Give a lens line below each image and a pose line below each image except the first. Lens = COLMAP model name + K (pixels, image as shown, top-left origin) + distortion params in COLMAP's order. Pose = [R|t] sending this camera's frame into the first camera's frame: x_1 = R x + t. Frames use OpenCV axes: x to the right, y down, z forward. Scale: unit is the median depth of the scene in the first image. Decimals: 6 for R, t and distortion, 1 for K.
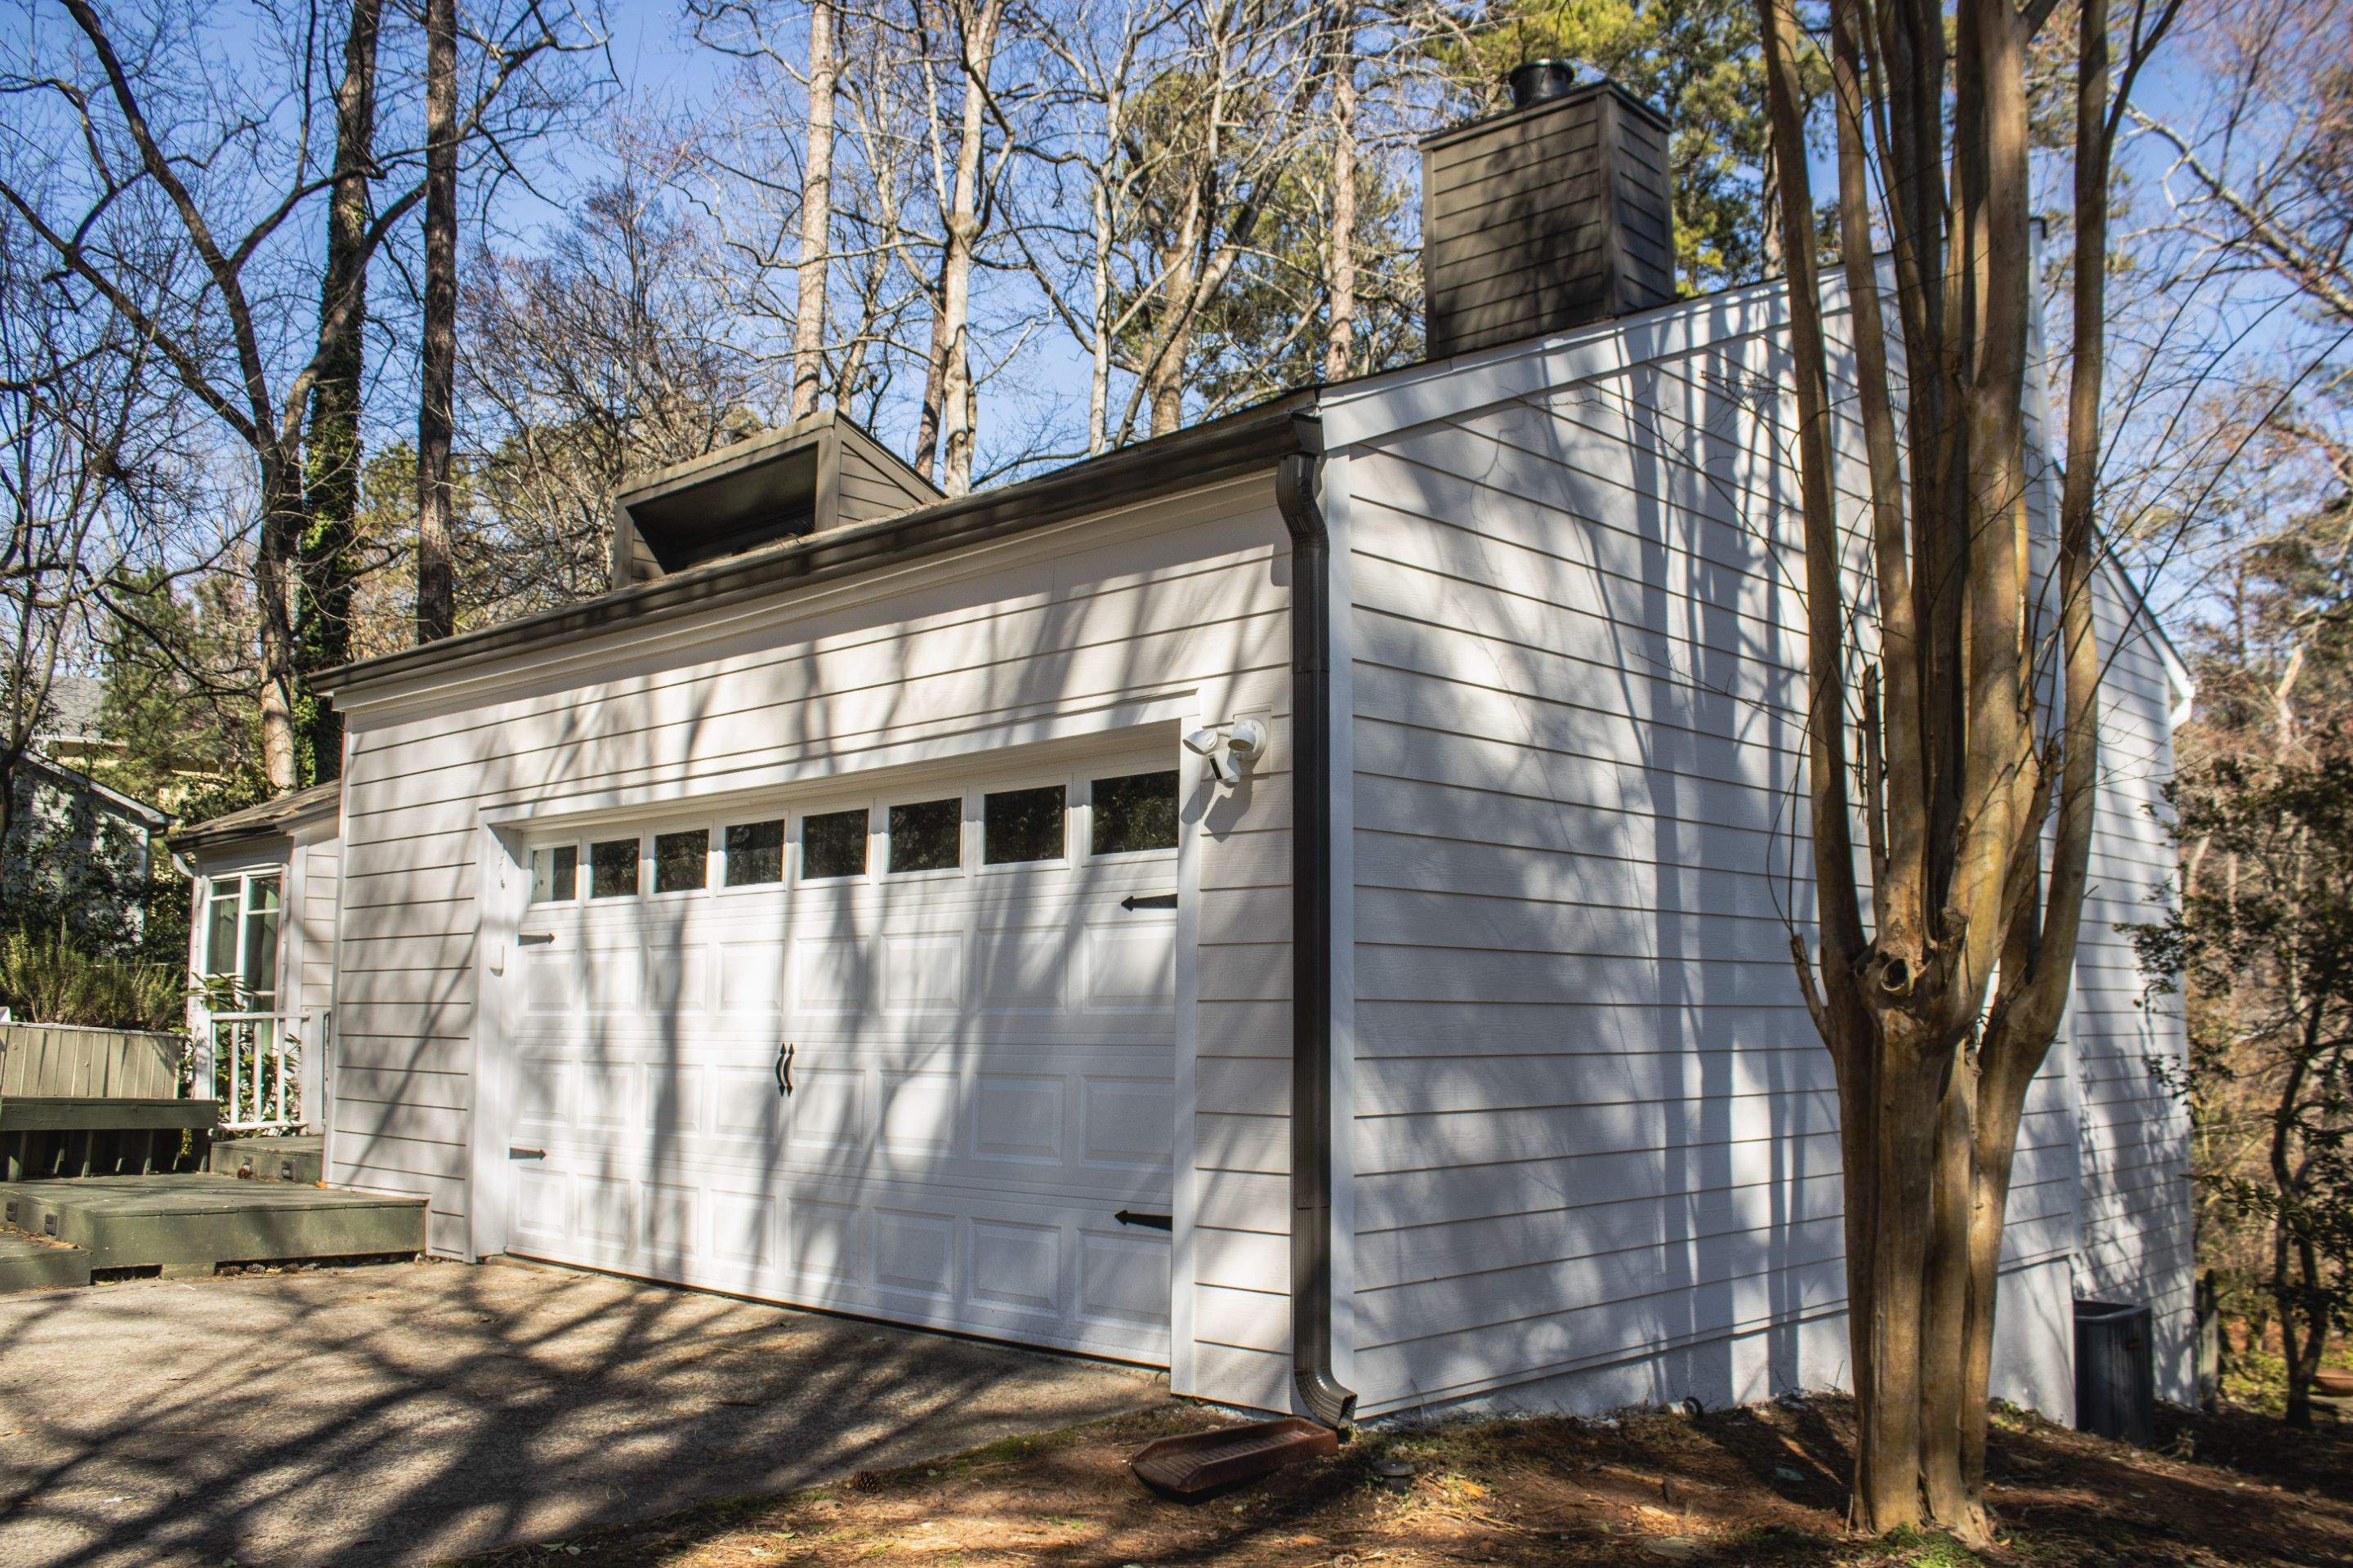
lens RADIAL K [[2089.1, 0, 1129.3], [0, 2089.1, 791.1], [0, 0, 1]] dist [-0.184489, 0.253886]
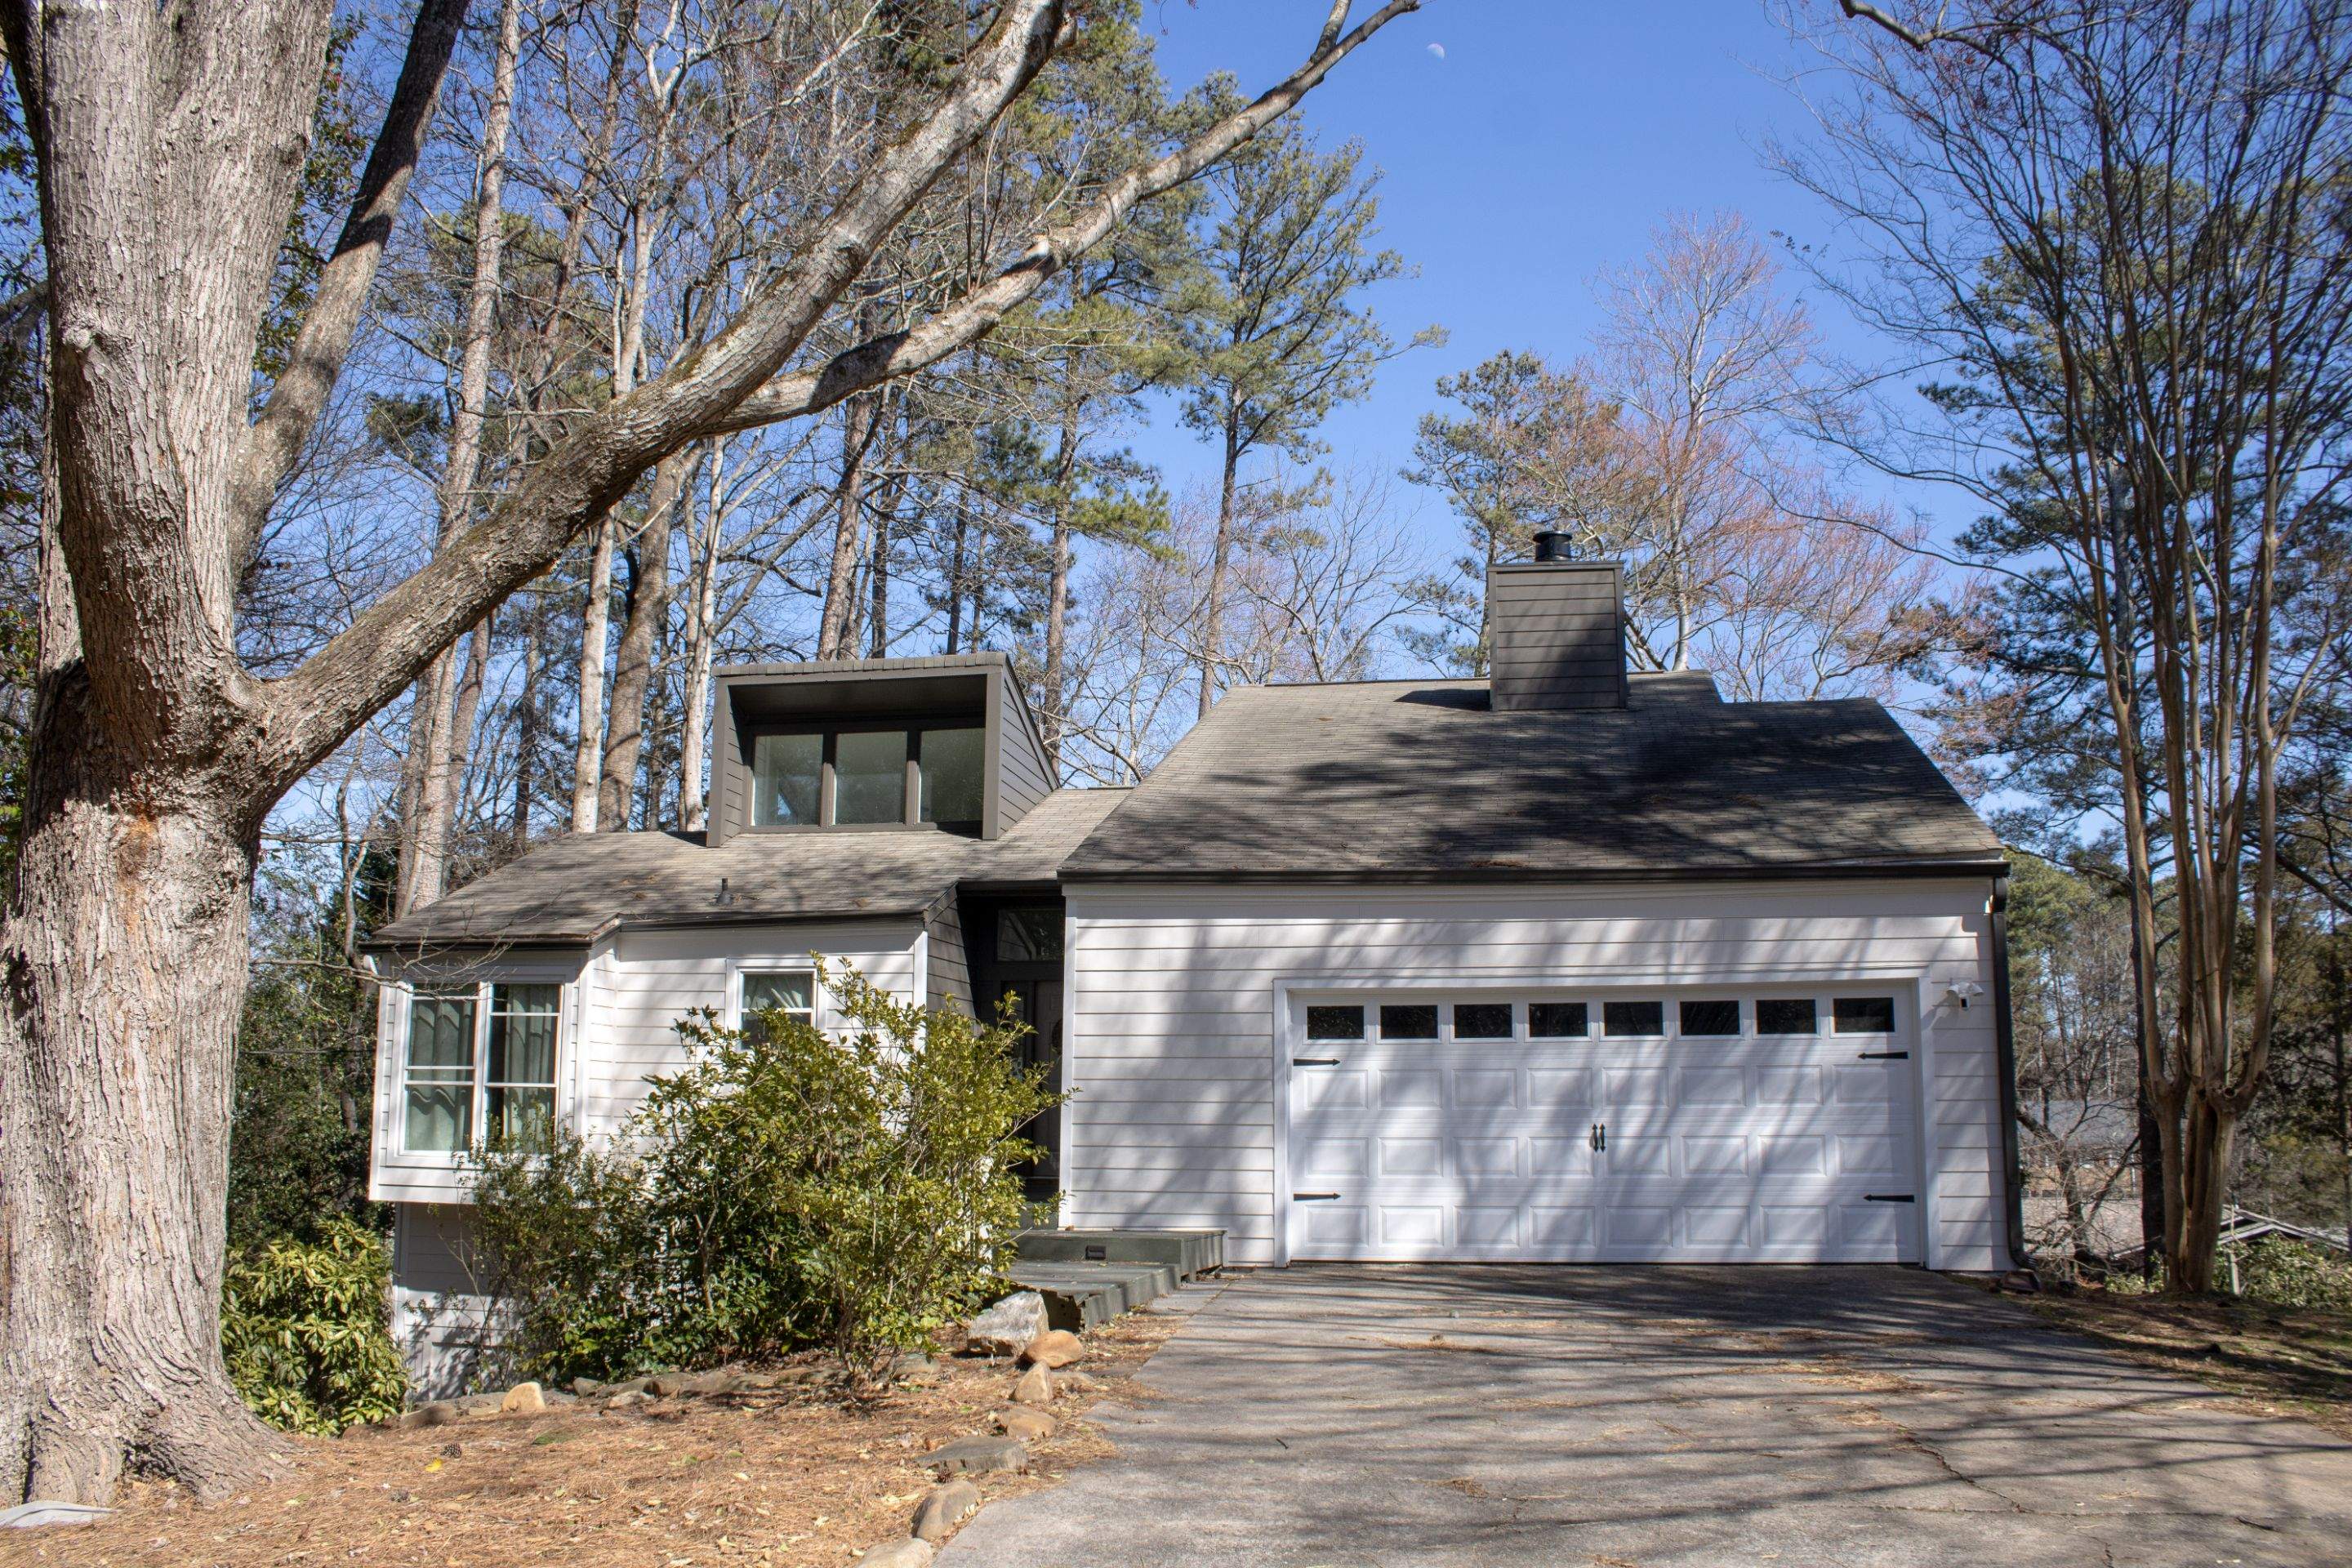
lens RADIAL K [[2088.1, 0, 1128.8], [0, 2088.1, 791.1], [0, 0, 1]] dist [-0.184489, 0.253886]
pose [[0.839318, 0.088137, 0.536448, -0.814226], [-0.064766, 0.995954, -0.062302, -0.018089], [-0.539769, 0.017548, 0.841630, -0.183274]]
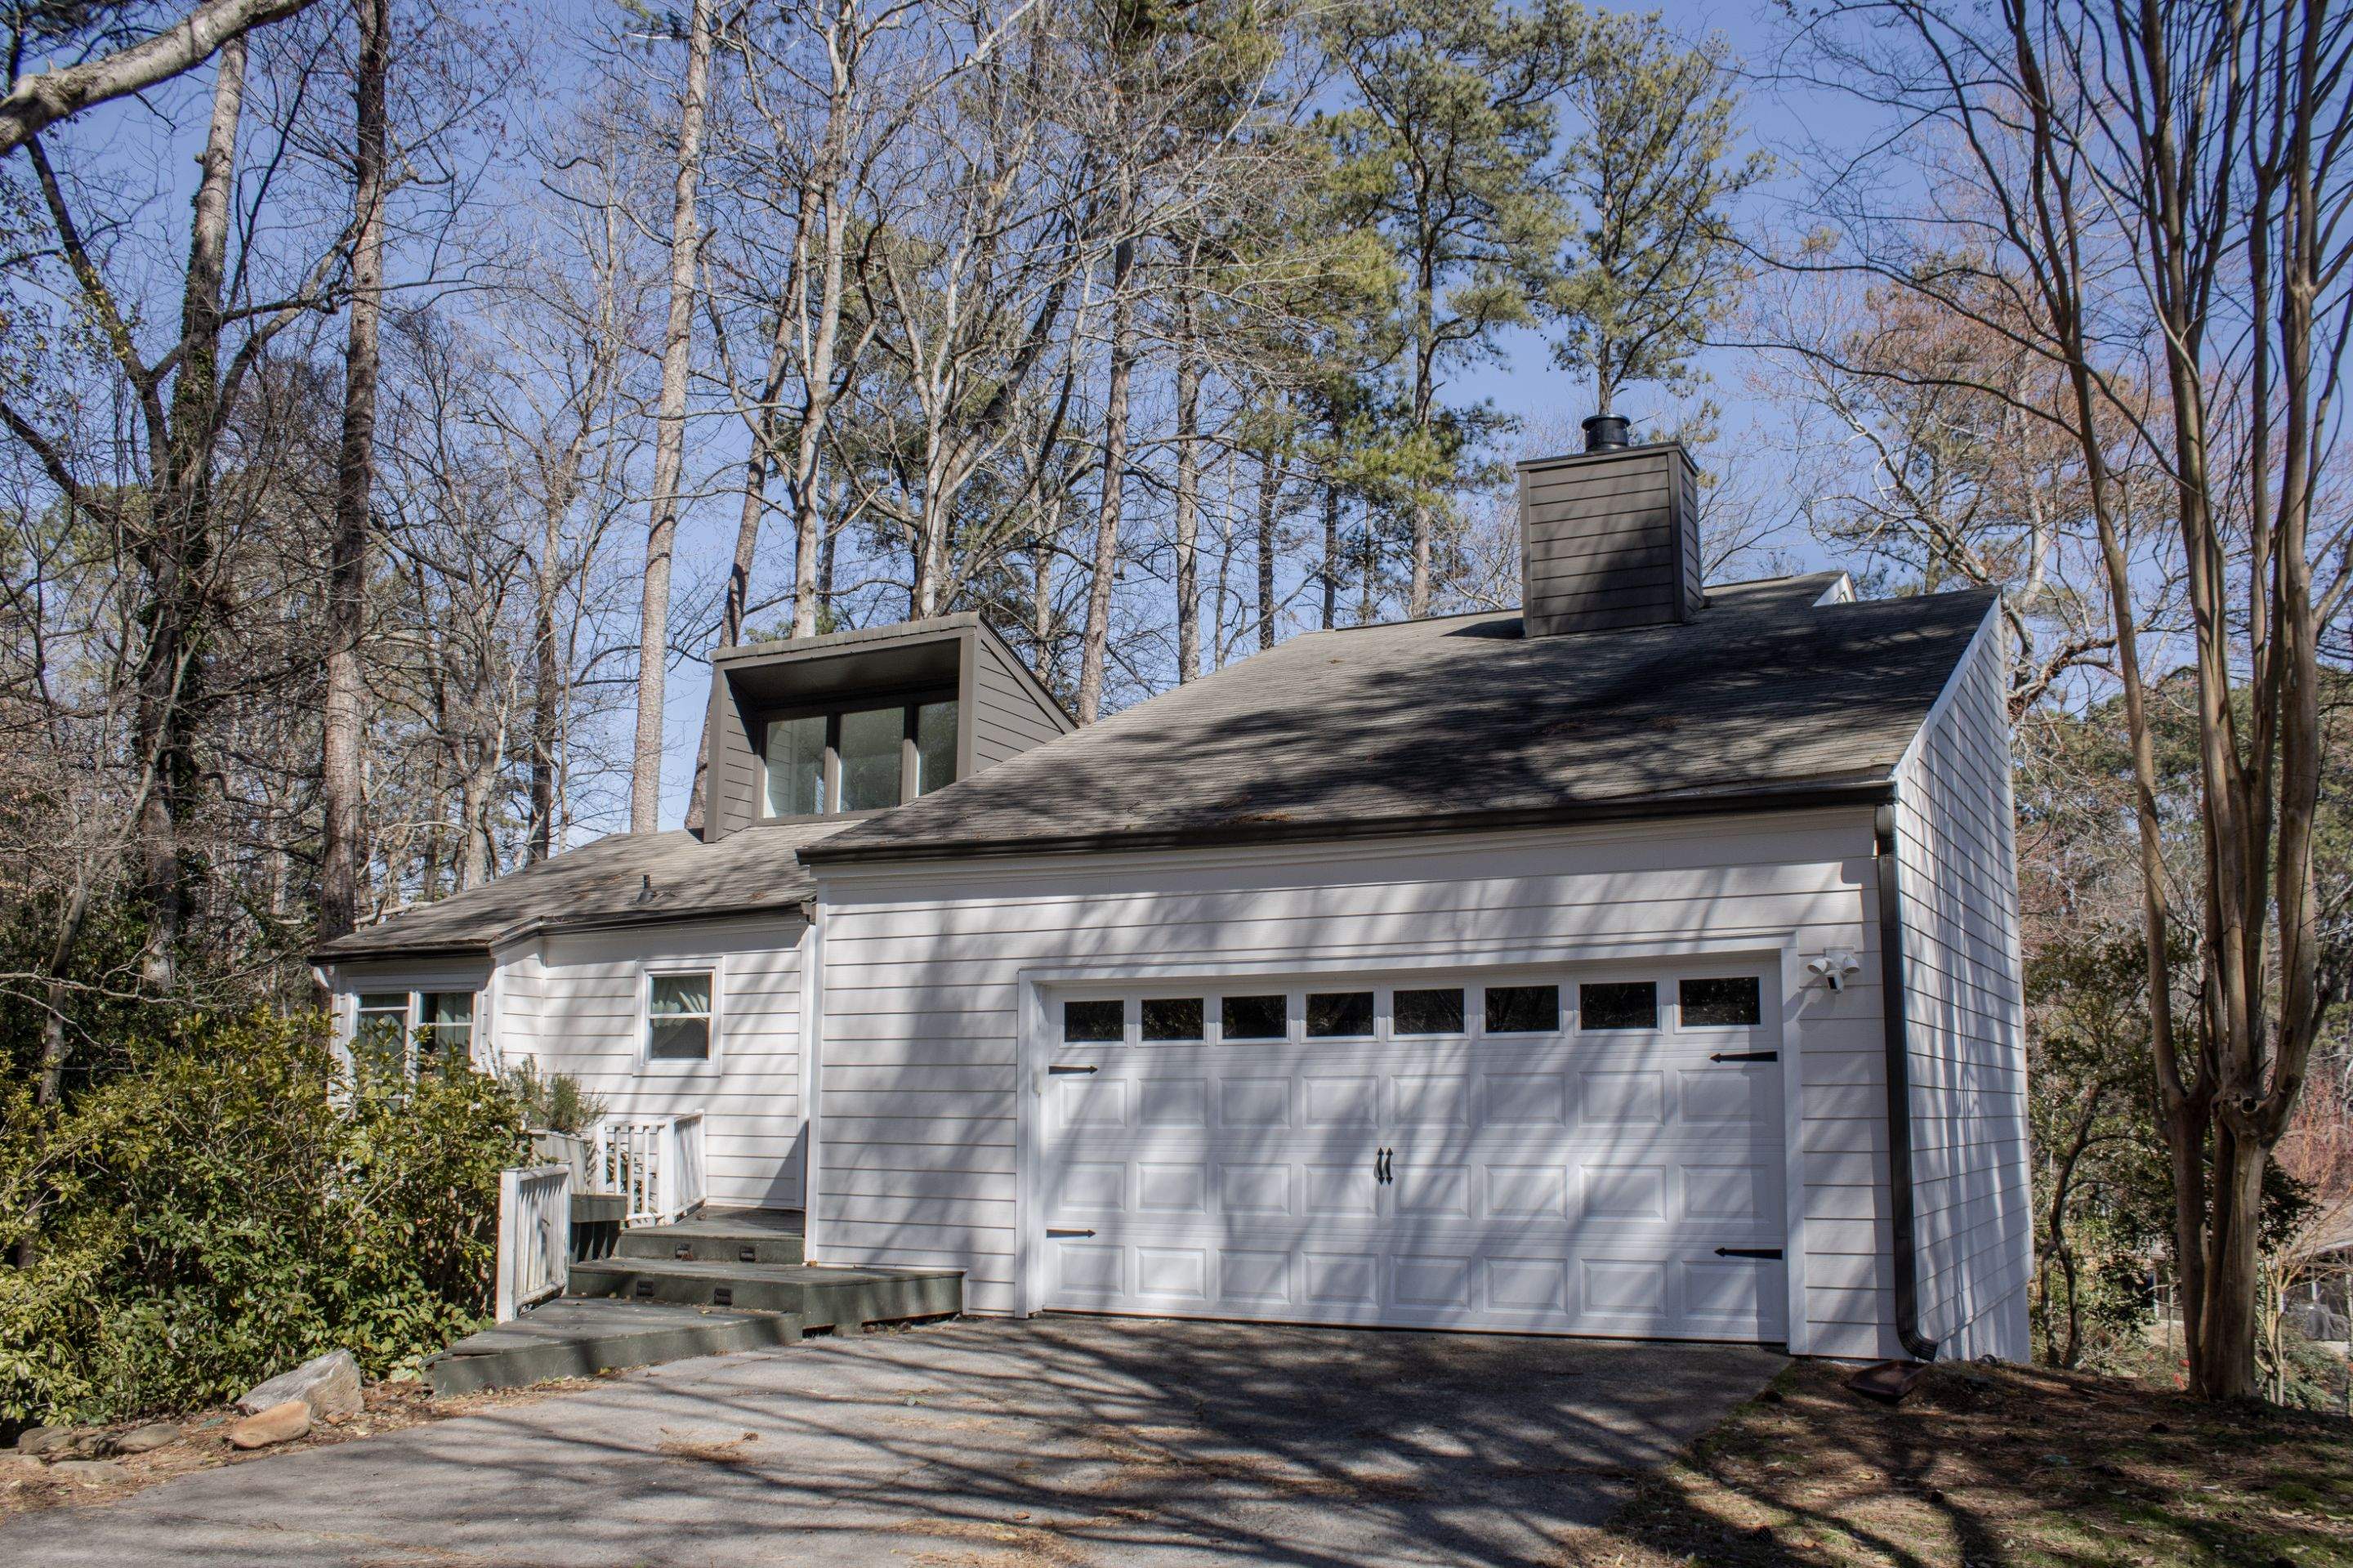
lens RADIAL K [[2089.1, 0, 1129.3], [0, 2089.1, 791.1], [0, 0, 1]] dist [-0.184489, 0.253886]
pose [[0.963713, 0.041336, 0.263722, -0.383391], [-0.030083, 0.998462, -0.046566, -0.028923], [-0.265242, 0.036943, 0.963474, -0.189816]]
